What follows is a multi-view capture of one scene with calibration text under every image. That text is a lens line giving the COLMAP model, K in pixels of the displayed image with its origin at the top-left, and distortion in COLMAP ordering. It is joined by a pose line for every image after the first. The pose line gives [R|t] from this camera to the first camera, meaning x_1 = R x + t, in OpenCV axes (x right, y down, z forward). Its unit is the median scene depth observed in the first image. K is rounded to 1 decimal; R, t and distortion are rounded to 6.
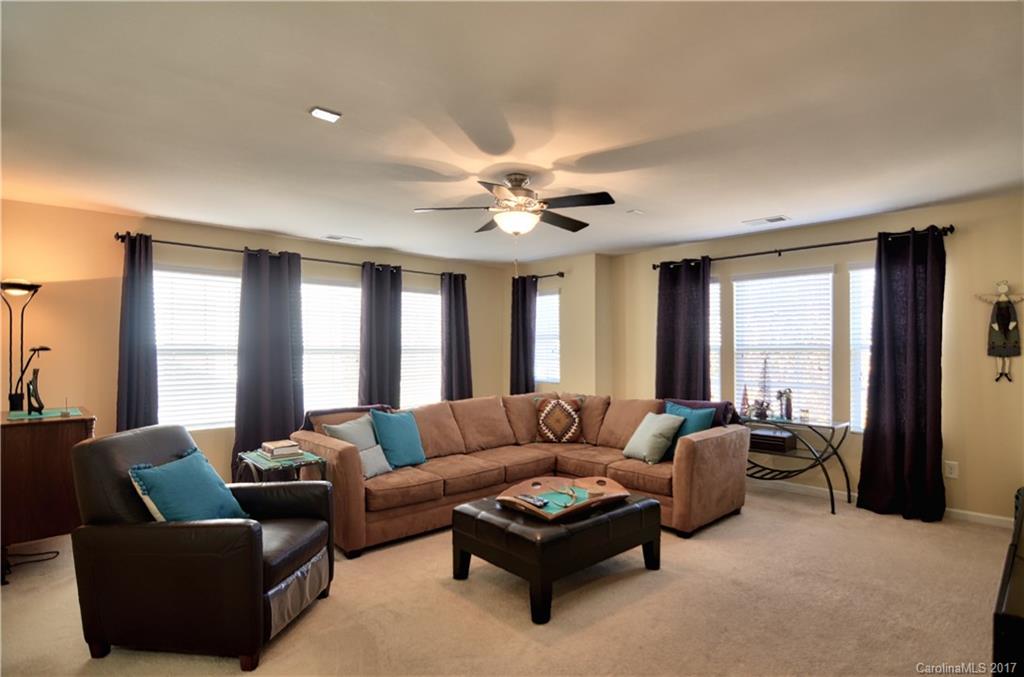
lens RADIAL K [[530.0, 0, 509.8], [0, 530.0, 345.0], [0, 0, 1]] dist [0.003621, 0.000447]
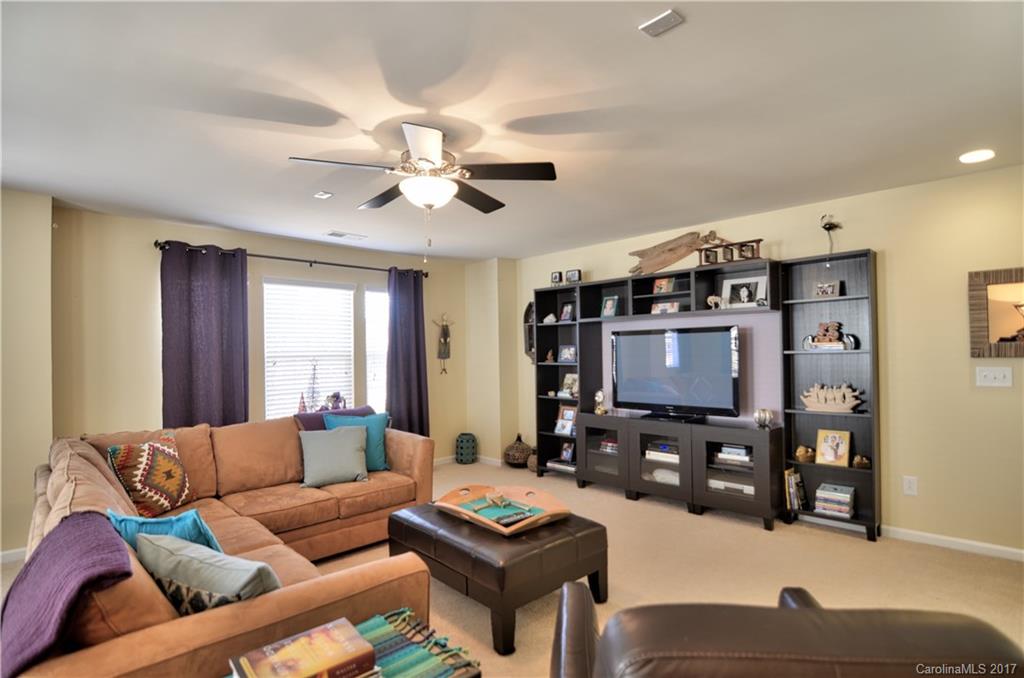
lens RADIAL K [[530.0, 0, 510.1], [0, 530.0, 345.5], [0, 0, 1]] dist [0.003621, 0.000447]
pose [[-0.004075, 0.013415, 0.999902, -0.567621], [0.003674, 0.999903, -0.013400, 0.003095], [-0.999985, 0.003619, -0.004123, 0.655645]]
